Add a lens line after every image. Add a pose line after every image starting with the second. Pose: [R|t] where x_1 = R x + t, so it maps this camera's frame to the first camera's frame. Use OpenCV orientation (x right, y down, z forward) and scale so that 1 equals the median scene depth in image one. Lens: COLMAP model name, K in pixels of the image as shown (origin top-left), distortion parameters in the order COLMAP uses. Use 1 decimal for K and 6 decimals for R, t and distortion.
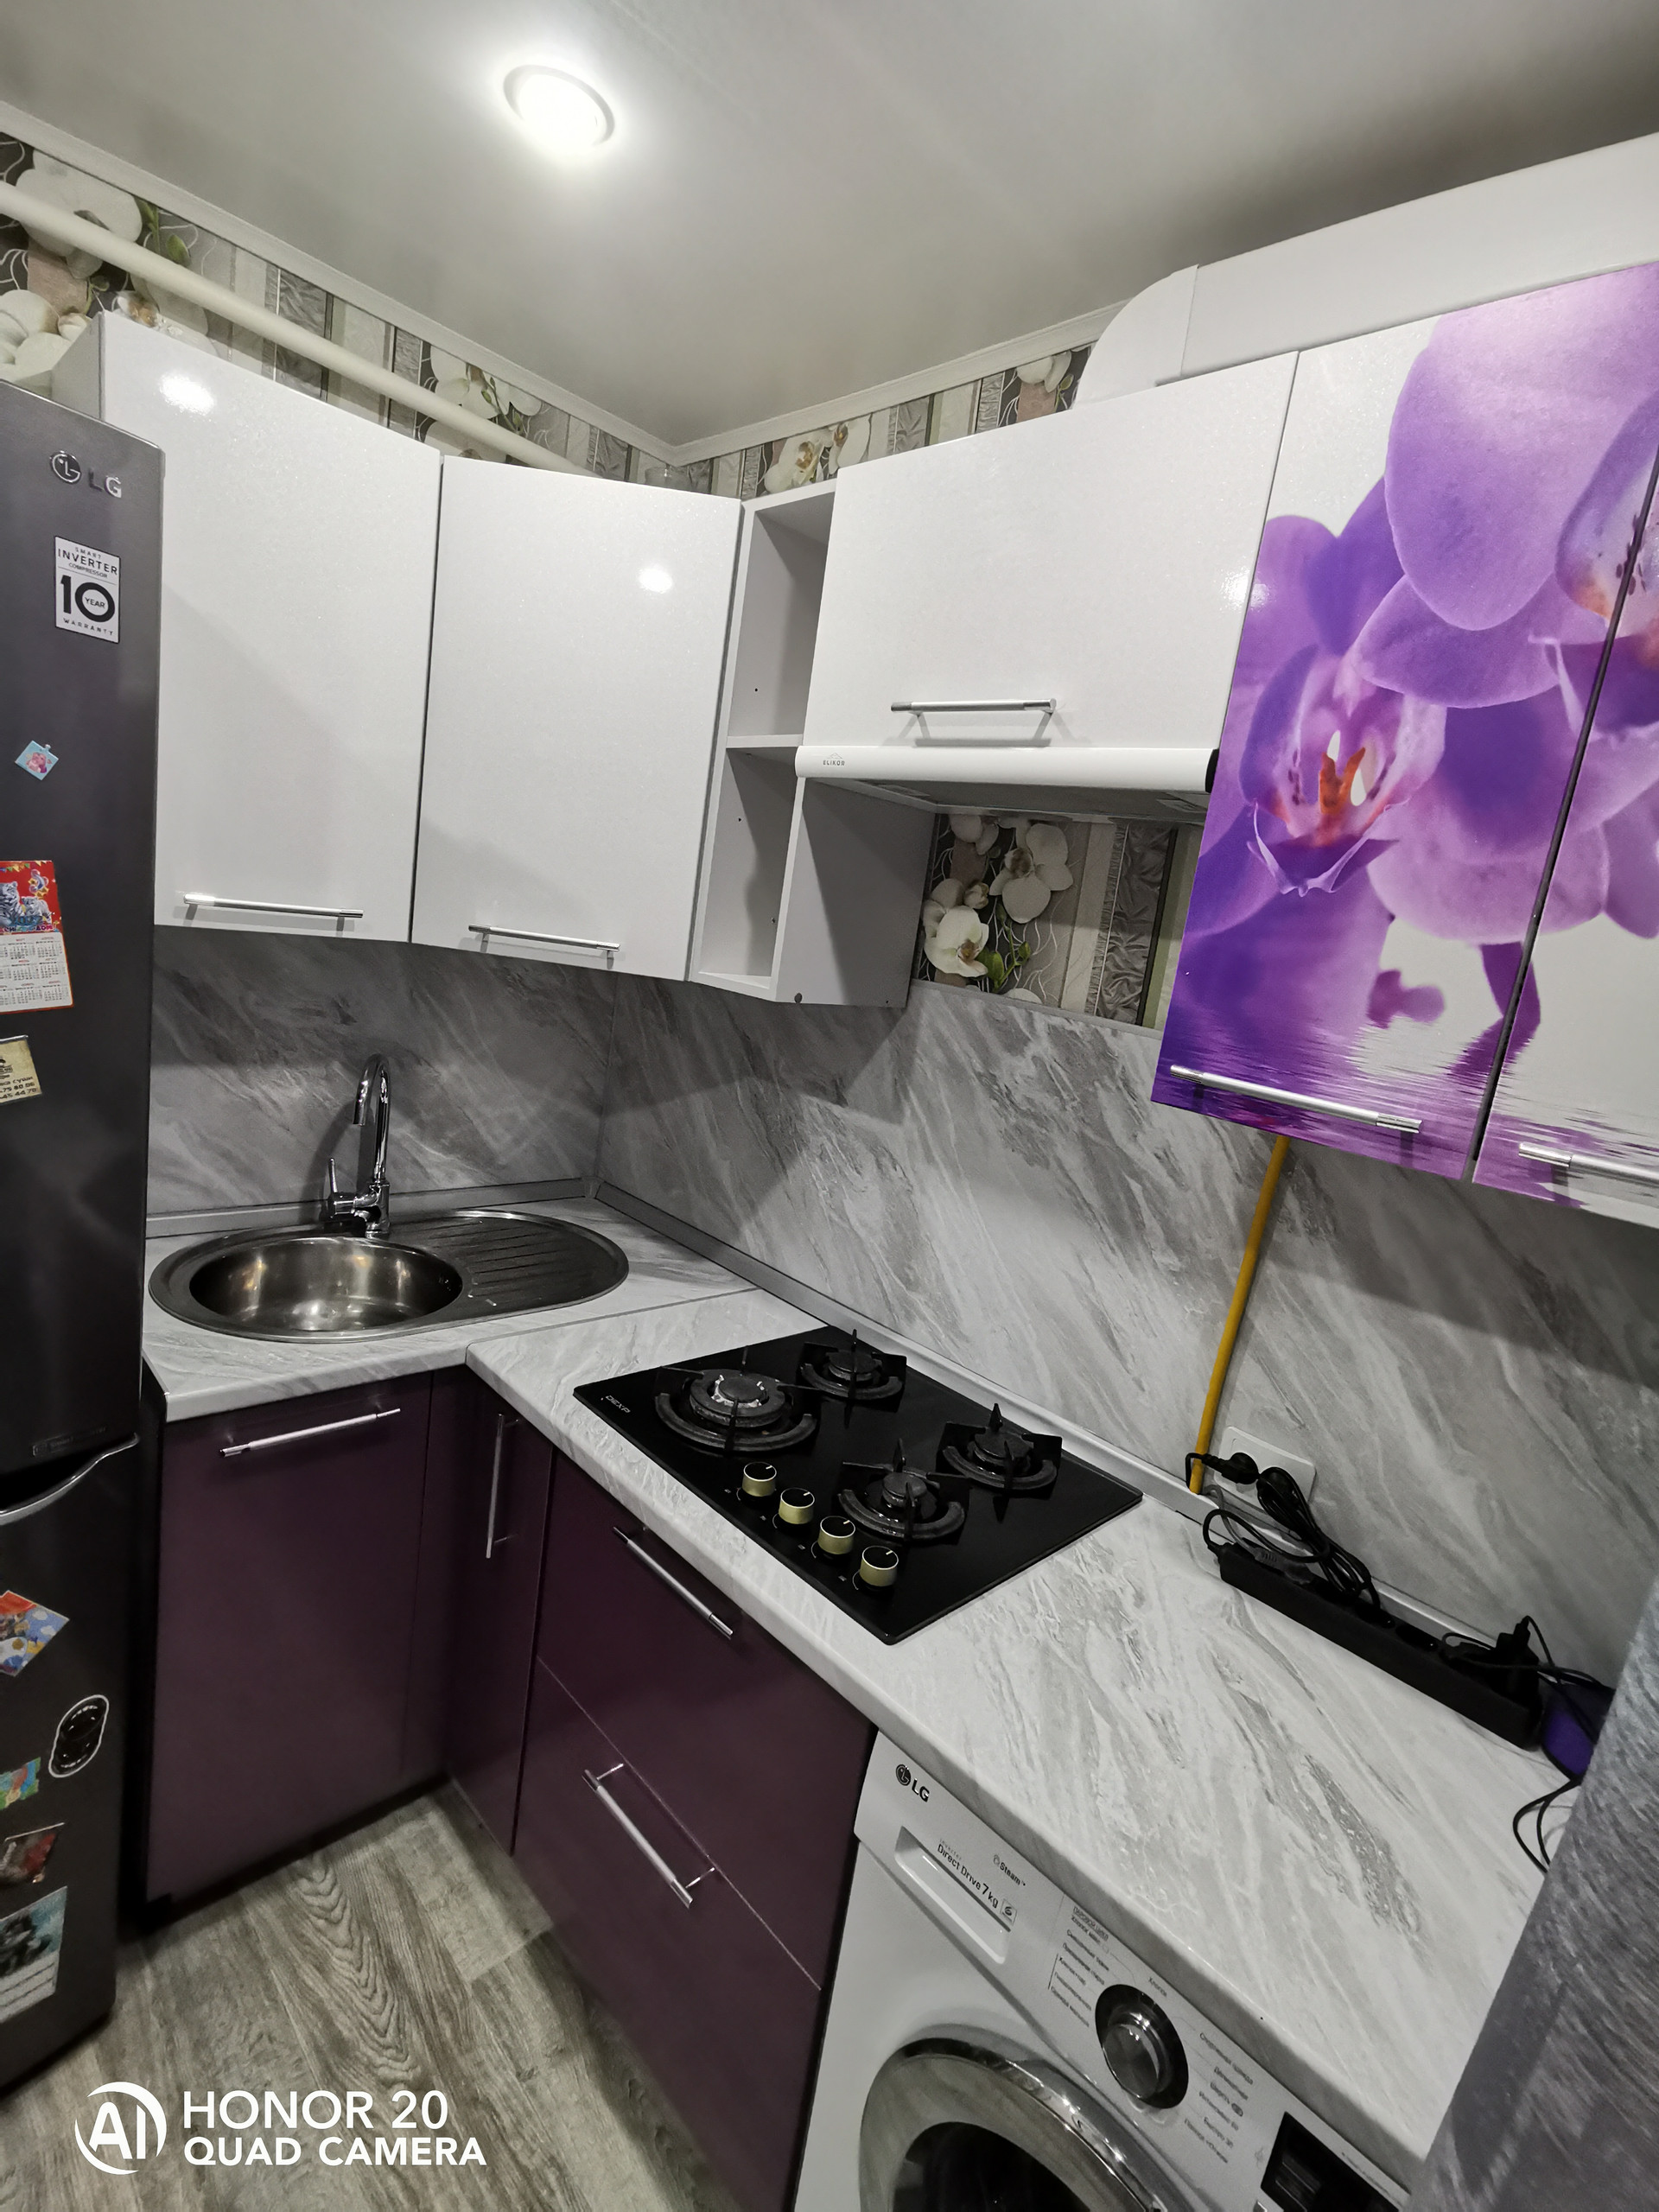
lens RADIAL K [[1059.9, 0, 823.2], [0, 1059.9, 1110.1], [0, 0, 1]] dist [-0.045564, 0.043760]
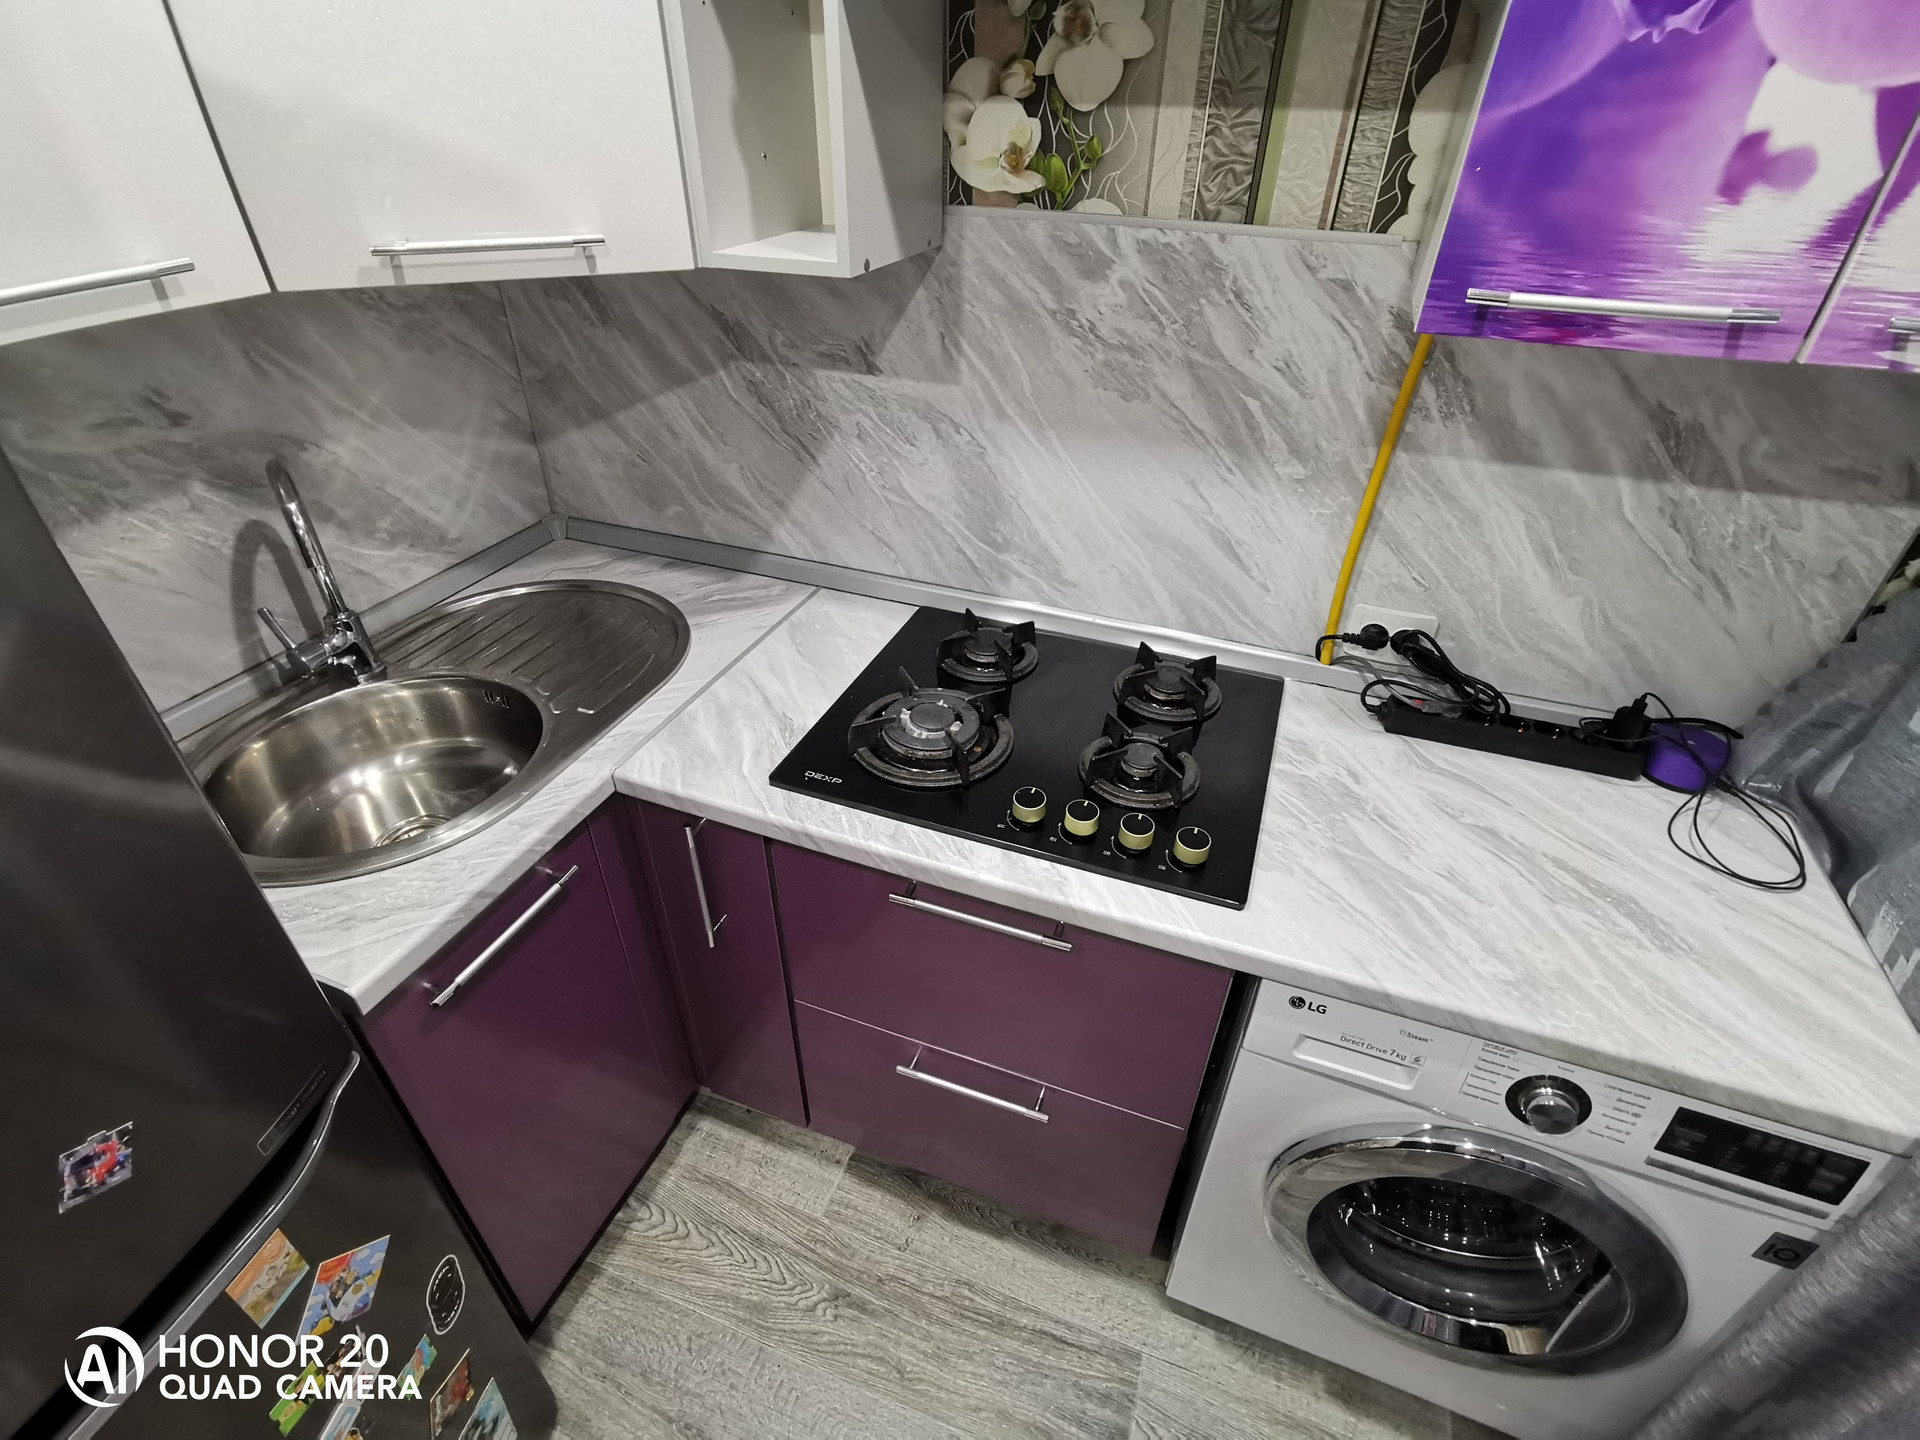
lens RADIAL K [[920.0, 0, 960.0], [0, 920.0, 720.0], [0, 0, 1]] dist [-0.045564, 0.043760]
pose [[0.898002, -0.348572, 0.268496, -0.277050], [0.195118, 0.862431, 0.467056, -0.121781], [-0.394362, -0.367029, 0.842477, 0.264597]]
